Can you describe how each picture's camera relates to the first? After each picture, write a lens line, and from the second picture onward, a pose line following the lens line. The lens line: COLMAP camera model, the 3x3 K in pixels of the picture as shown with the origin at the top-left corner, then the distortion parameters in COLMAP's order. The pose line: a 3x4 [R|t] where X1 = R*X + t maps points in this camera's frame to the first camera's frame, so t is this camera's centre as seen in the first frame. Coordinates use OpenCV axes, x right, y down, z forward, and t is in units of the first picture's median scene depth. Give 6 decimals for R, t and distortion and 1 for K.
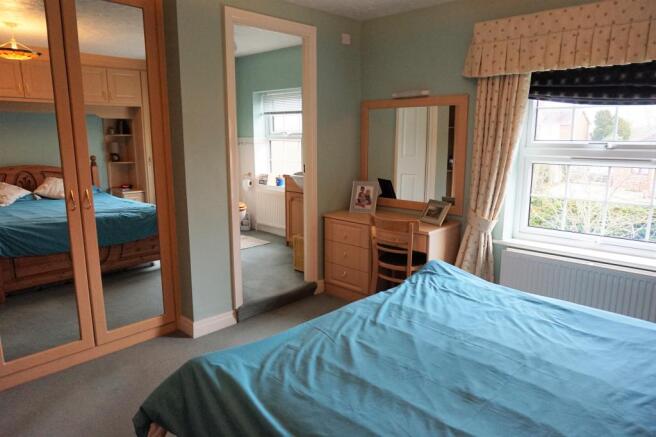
lens RADIAL K [[446.1, 0, 325.8], [0, 446.1, 219.6], [0, 0, 1]] dist [-0.025104, 0.000086]
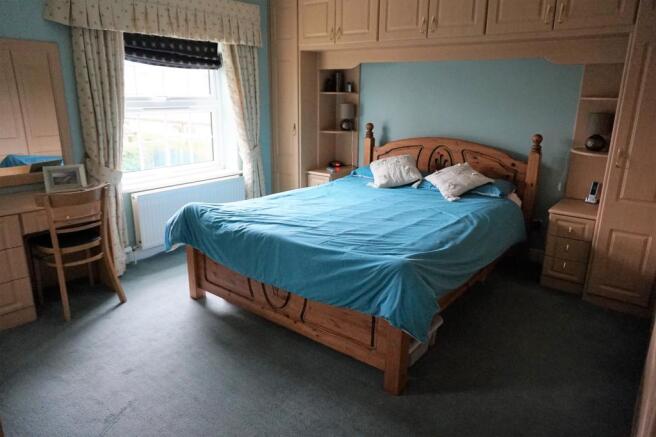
lens RADIAL K [[446.1, 0, 325.8], [0, 446.1, 219.6], [0, 0, 1]] dist [-0.025104, 0.000086]
pose [[-0.082497, -0.274792, 0.957958, -0.580874], [0.174146, 0.942470, 0.285347, -0.088450], [-0.981258, 0.190365, -0.029897, 0.471354]]
